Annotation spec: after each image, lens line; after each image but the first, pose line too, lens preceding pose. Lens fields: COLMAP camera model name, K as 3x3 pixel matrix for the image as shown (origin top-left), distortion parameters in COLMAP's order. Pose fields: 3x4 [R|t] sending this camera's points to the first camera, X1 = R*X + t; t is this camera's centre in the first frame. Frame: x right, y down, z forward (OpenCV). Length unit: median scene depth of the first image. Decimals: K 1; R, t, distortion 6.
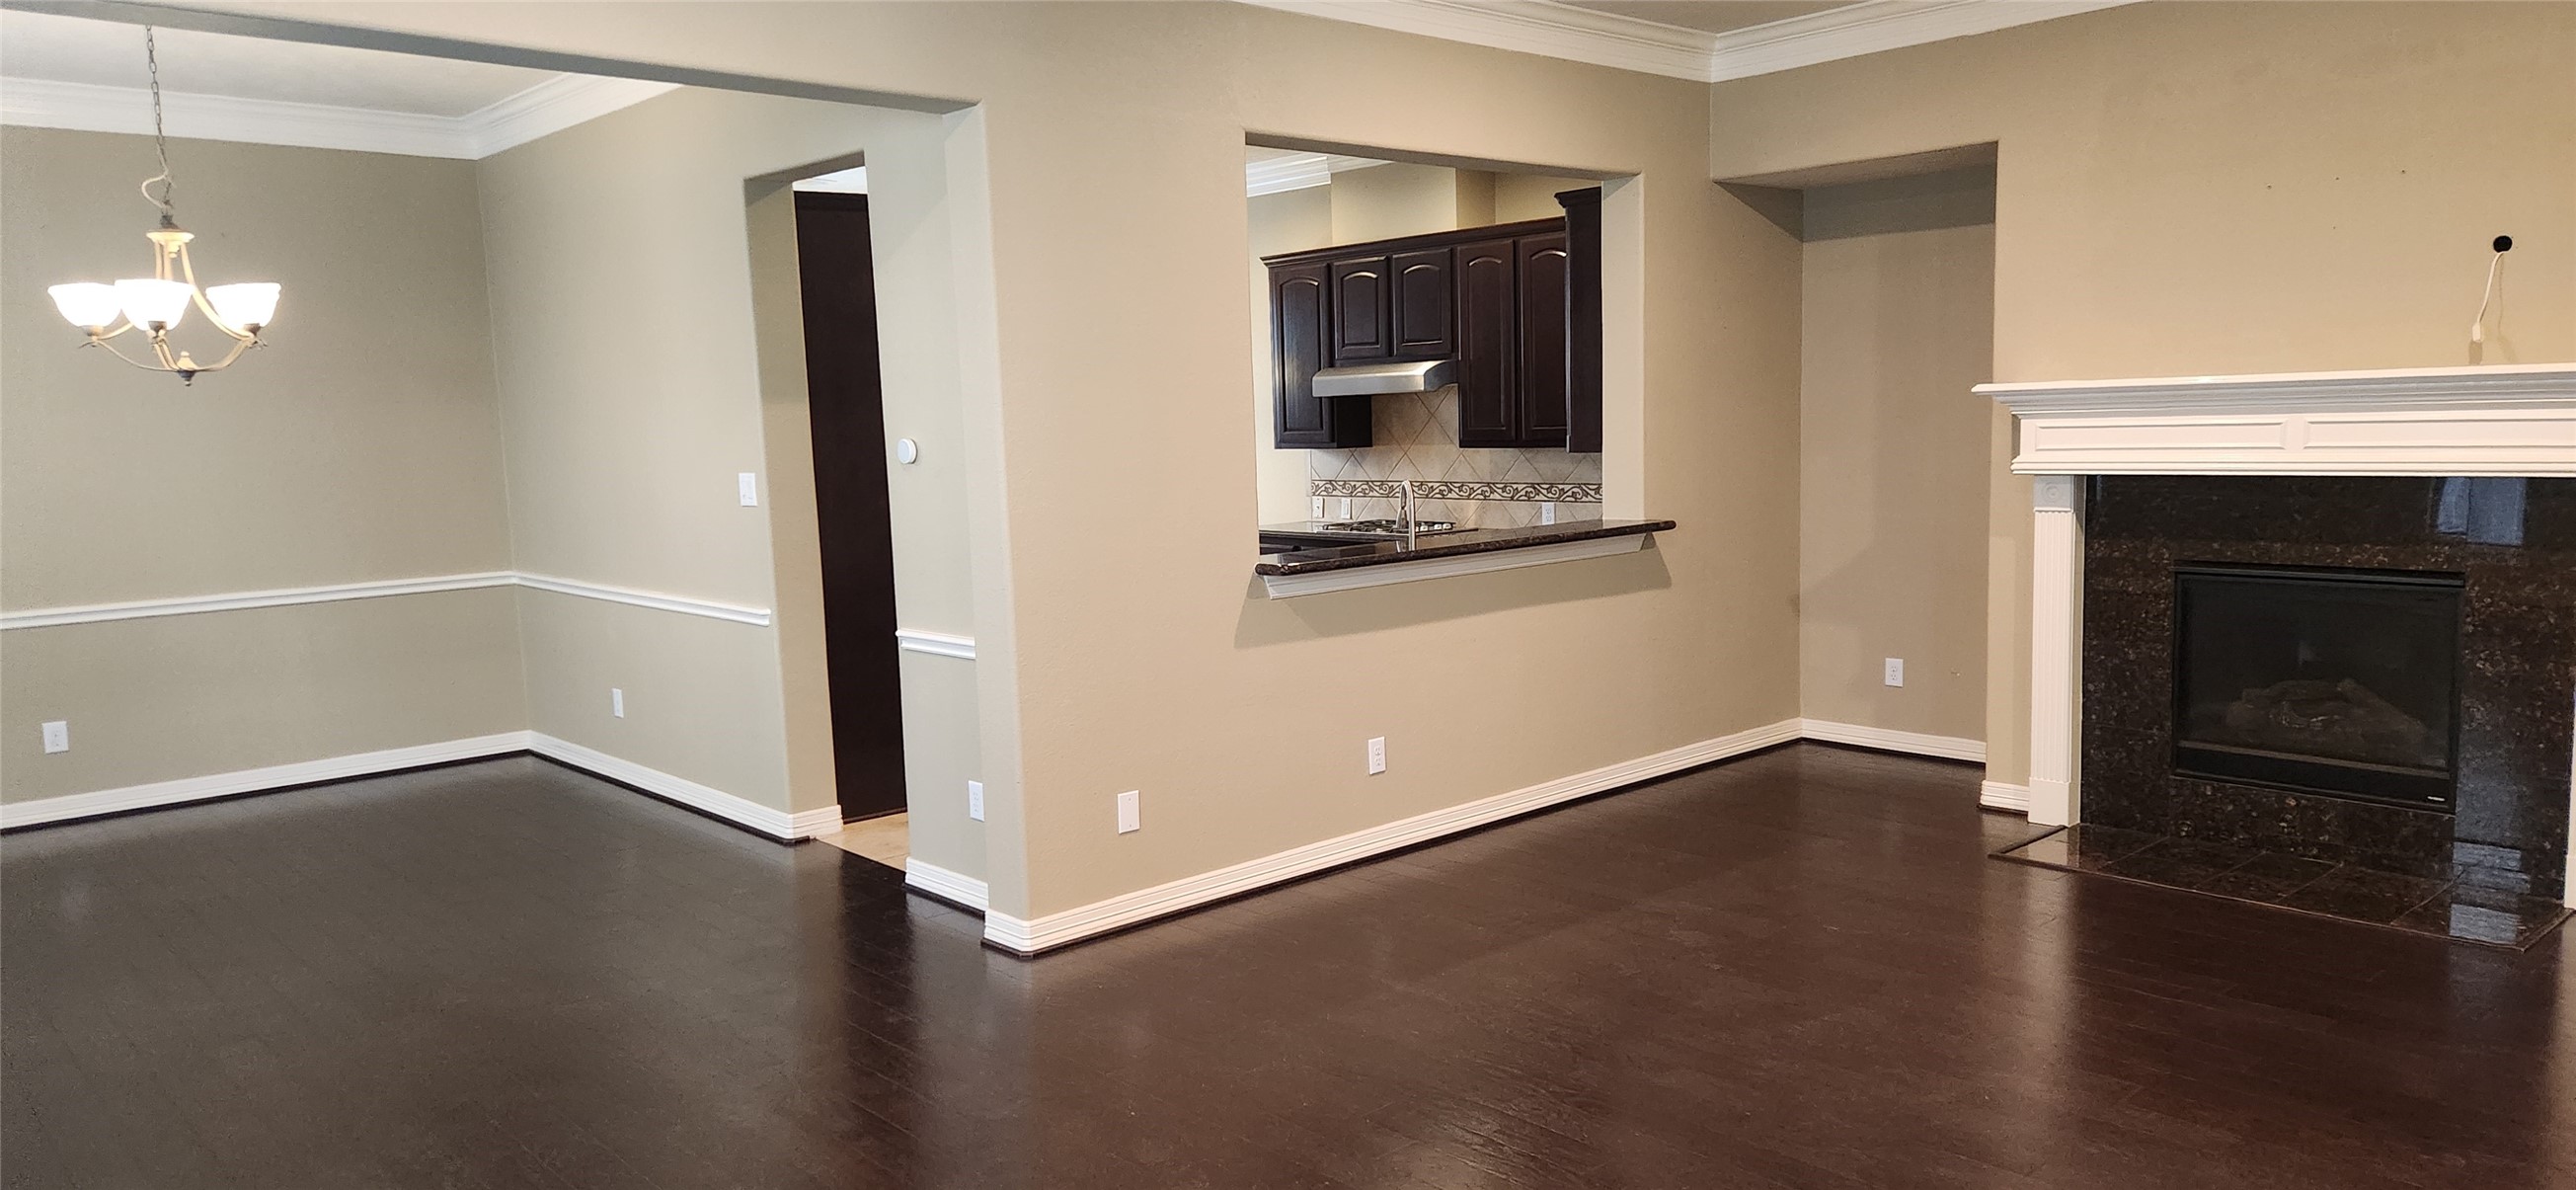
lens RADIAL K [[1712.7, 0, 1288.0], [0, 1712.7, 595.0], [0, 0, 1]] dist [0.102736, -0.101966]
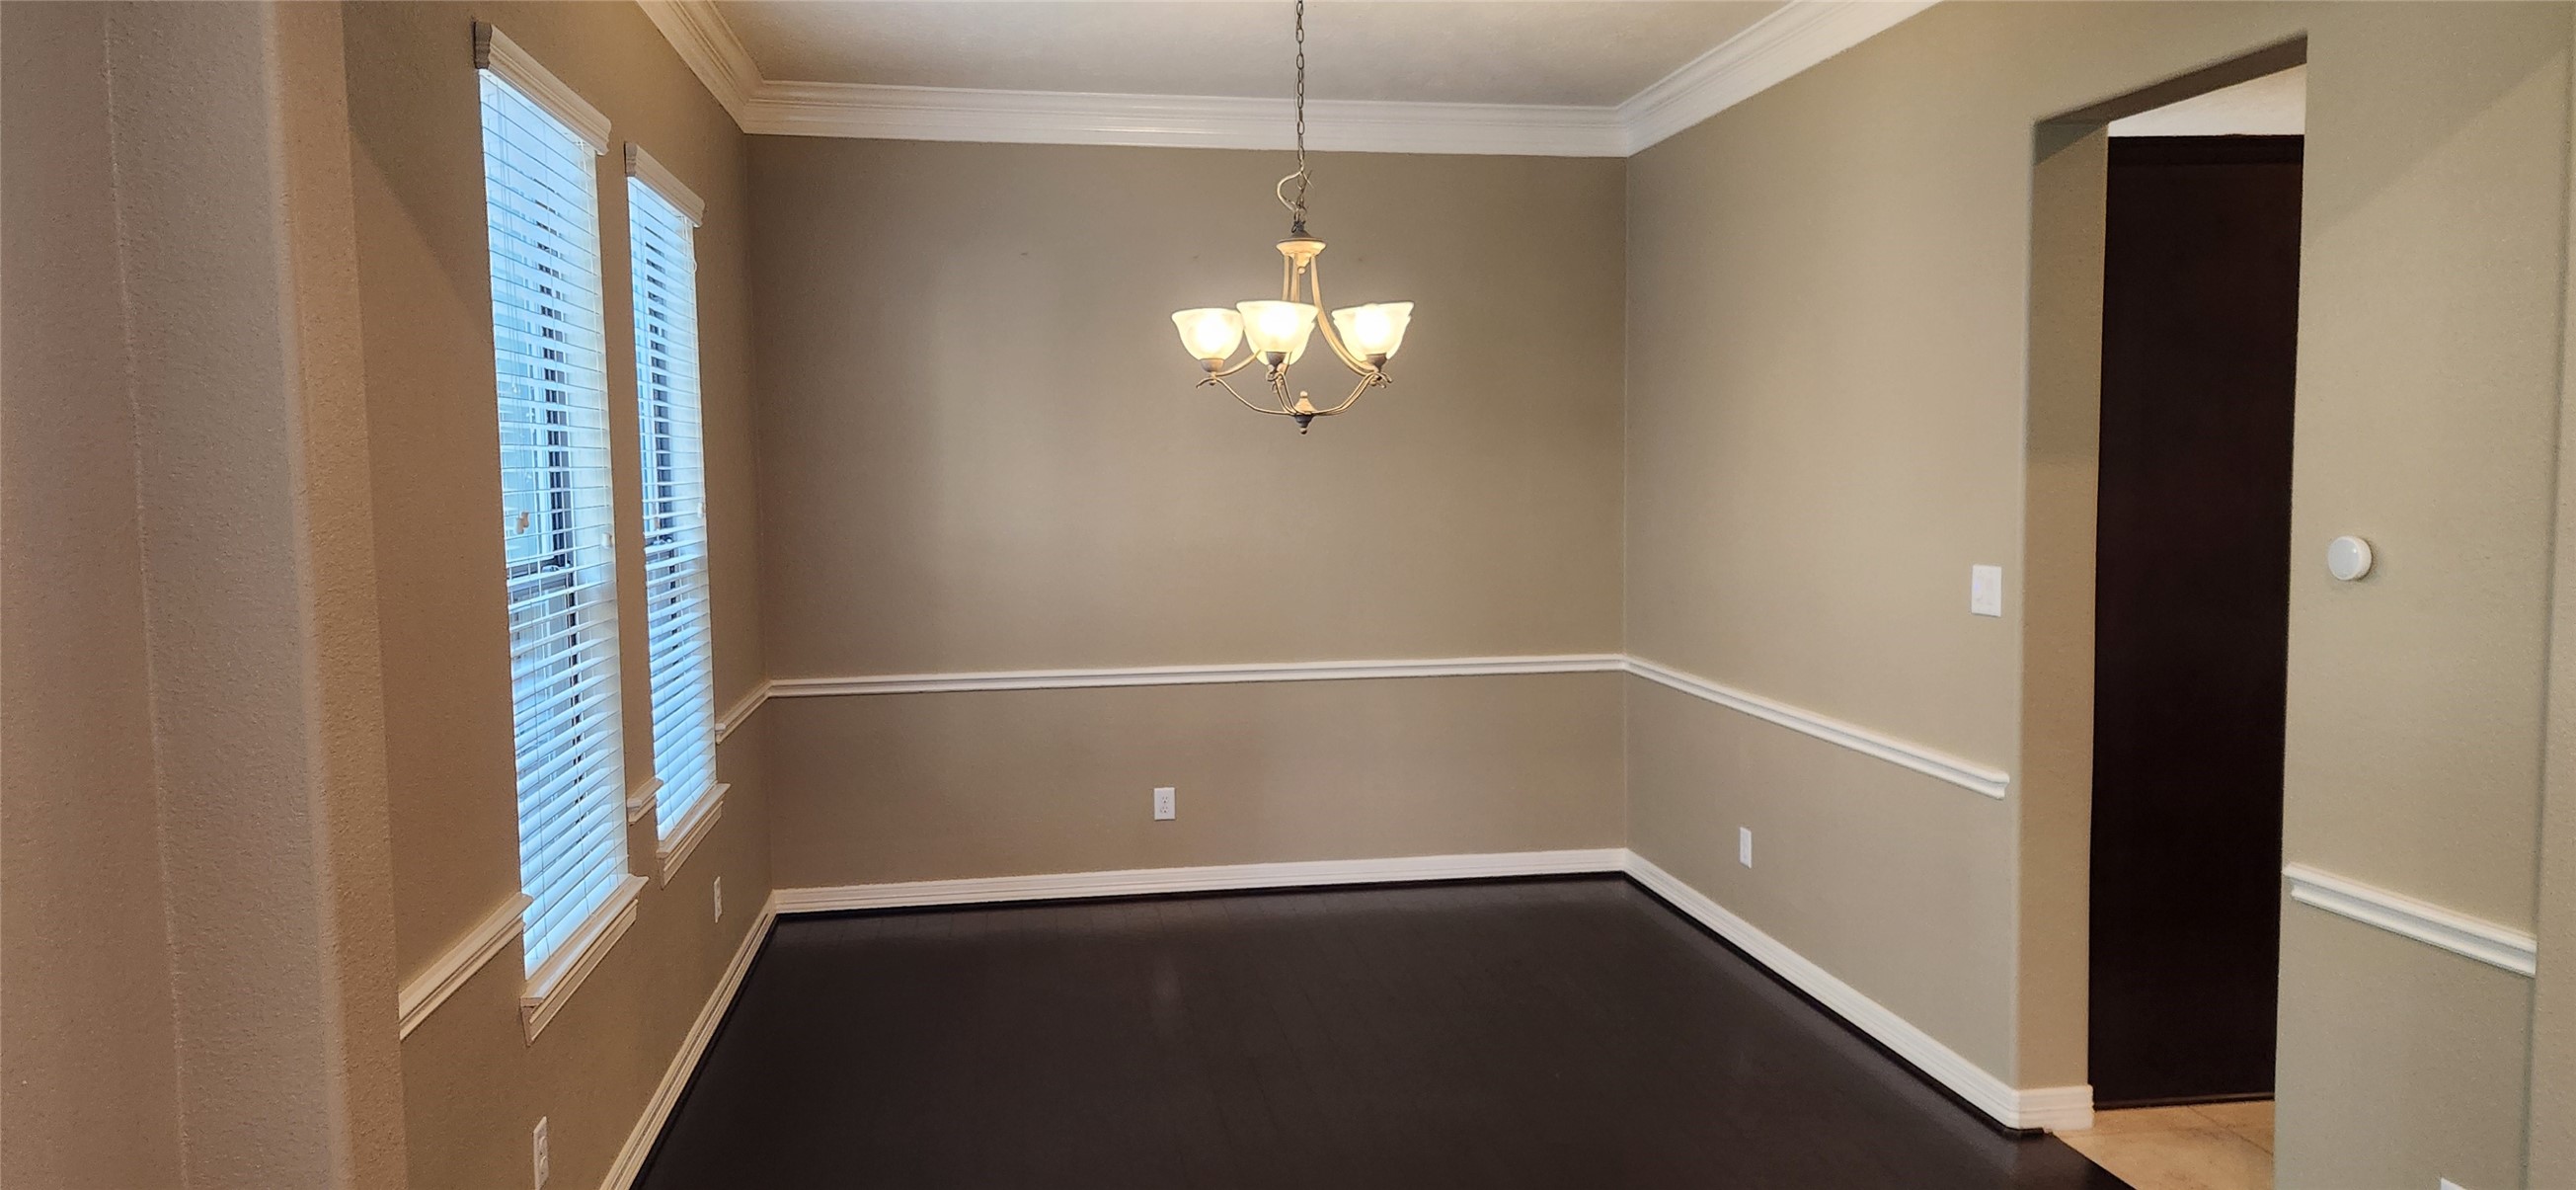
lens RADIAL K [[1712.7, 0, 1288.0], [0, 1712.7, 595.0], [0, 0, 1]] dist [0.102736, -0.101966]
pose [[0.834775, 0.066272, -0.546589, -0.173761], [-0.077869, 0.996962, 0.001952, -0.040300], [0.545057, 0.040933, 0.837399, 0.298243]]
